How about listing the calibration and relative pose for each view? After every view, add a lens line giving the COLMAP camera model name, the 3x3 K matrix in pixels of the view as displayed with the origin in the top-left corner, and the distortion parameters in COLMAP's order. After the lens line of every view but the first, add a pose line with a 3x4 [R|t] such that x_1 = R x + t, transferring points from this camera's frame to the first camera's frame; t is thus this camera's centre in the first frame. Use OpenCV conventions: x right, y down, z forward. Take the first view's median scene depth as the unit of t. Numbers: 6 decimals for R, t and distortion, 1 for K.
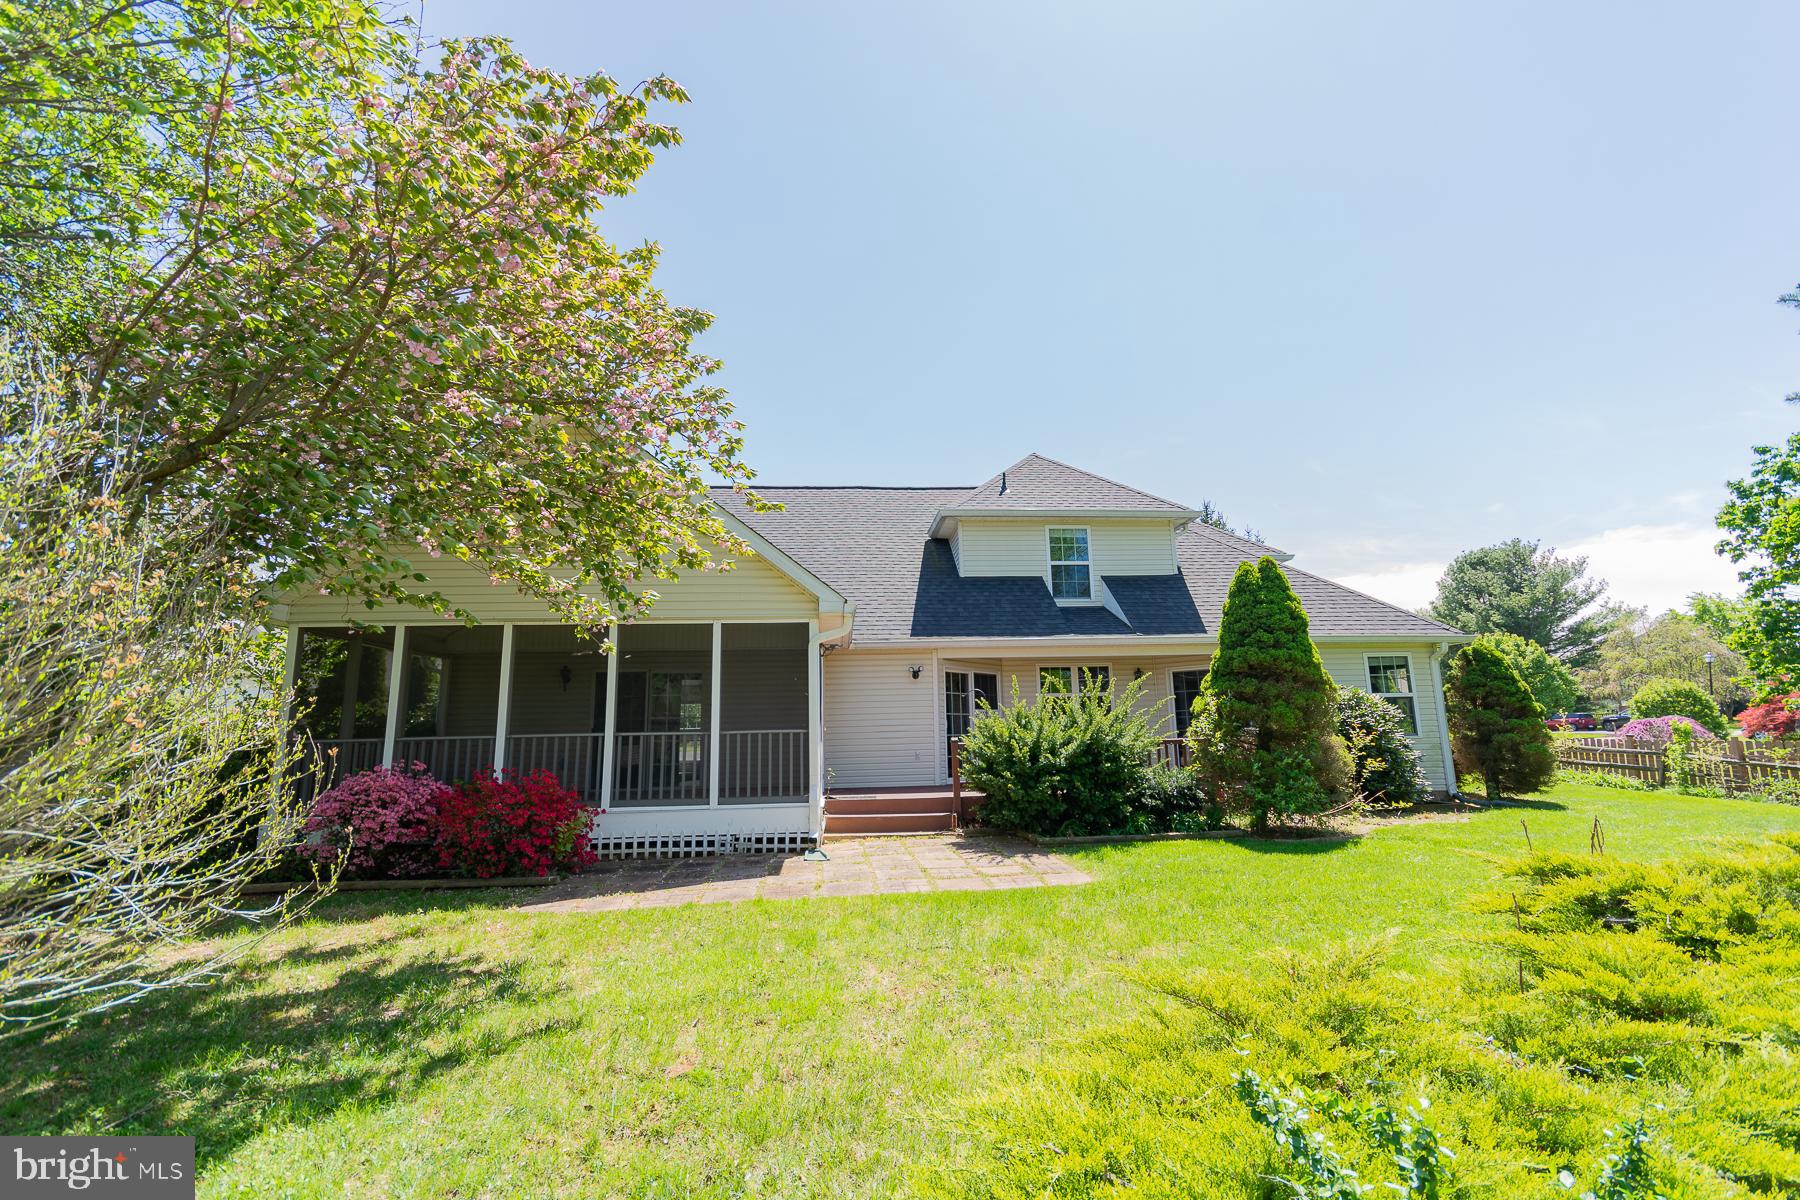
lens RADIAL K [[790.0, 0, 895.3], [0, 790.0, 603.9], [0, 0, 1]] dist [0.004439, -0.000898]
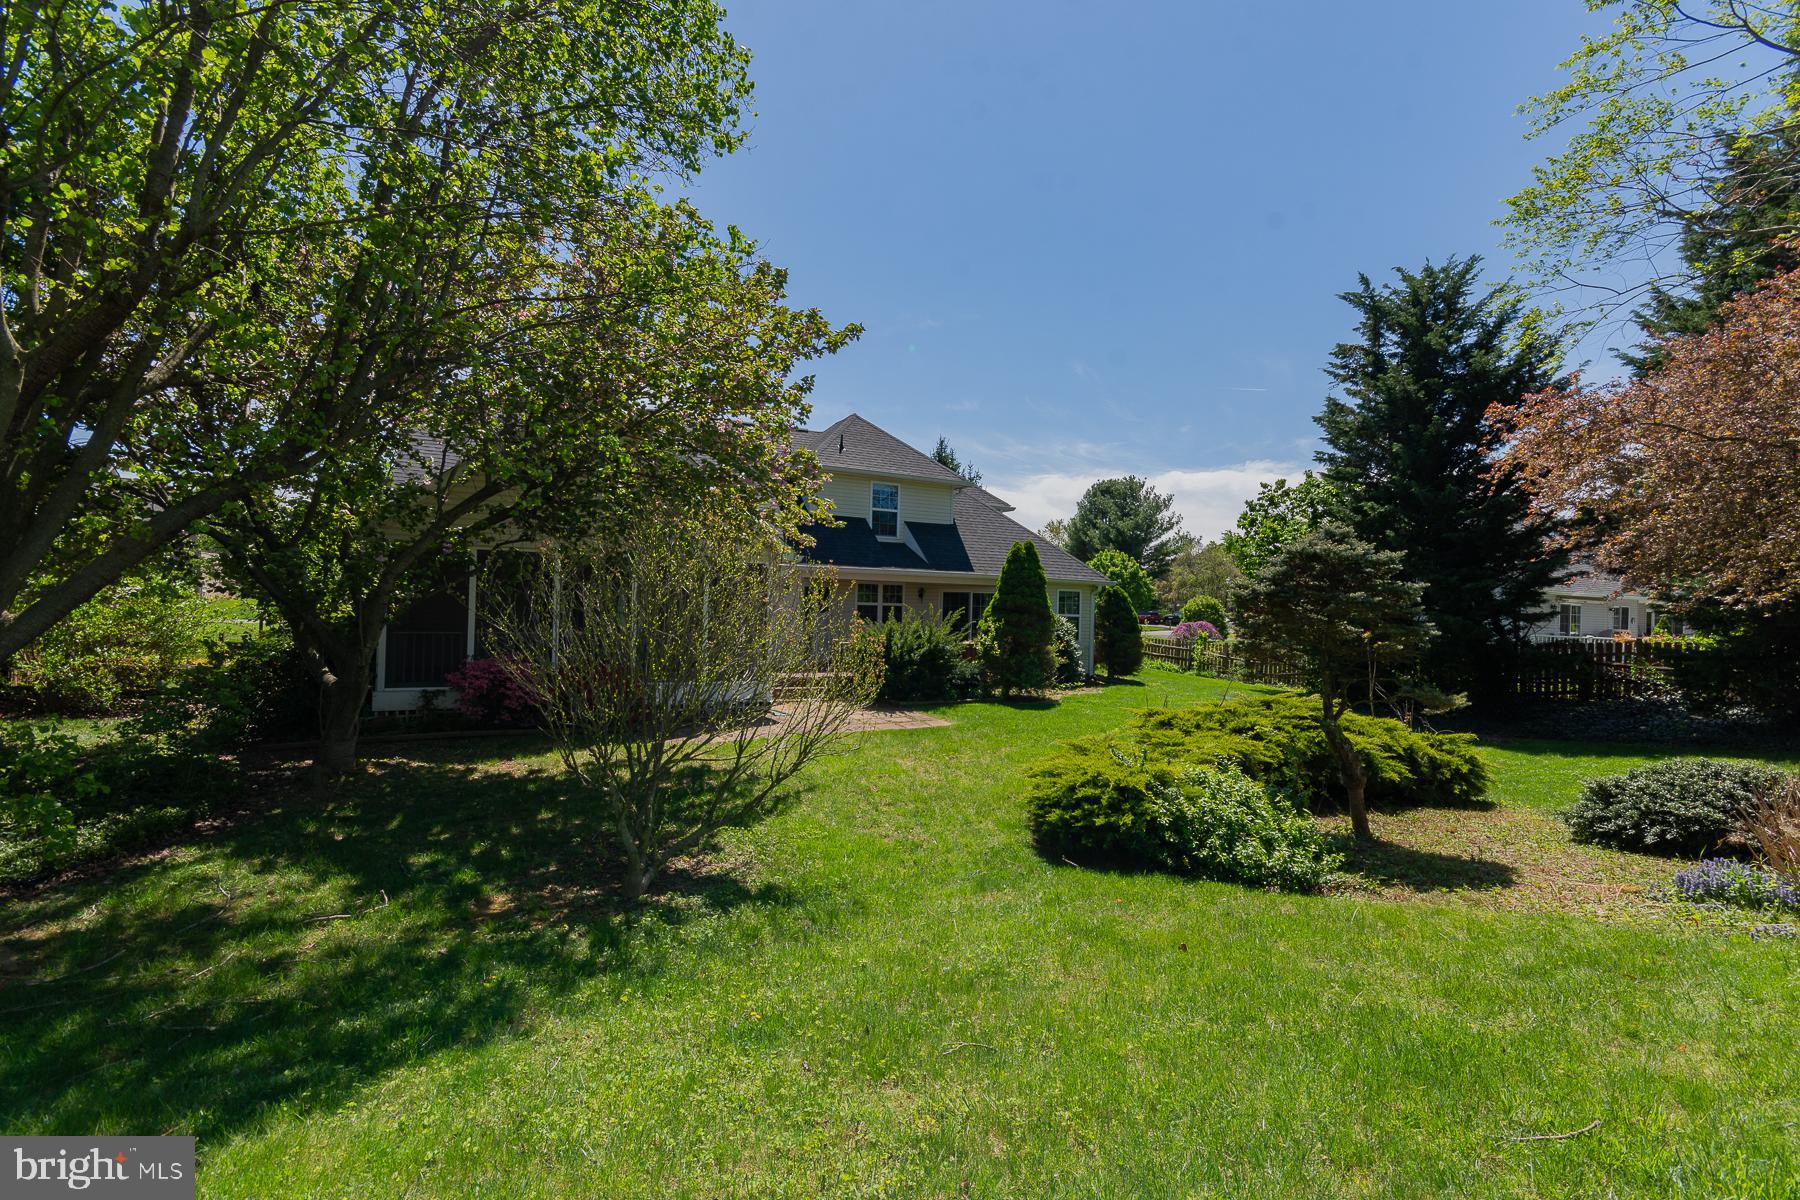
lens RADIAL K [[790.0, 0, 901.4], [0, 790.0, 592.8], [0, 0, 1]] dist [0.004439, -0.000898]
pose [[0.918052, 0.053125, 0.392884, -0.302199], [-0.112447, 0.985178, 0.129541, -0.095023], [-0.380179, -0.163104, 0.910418, -0.311577]]
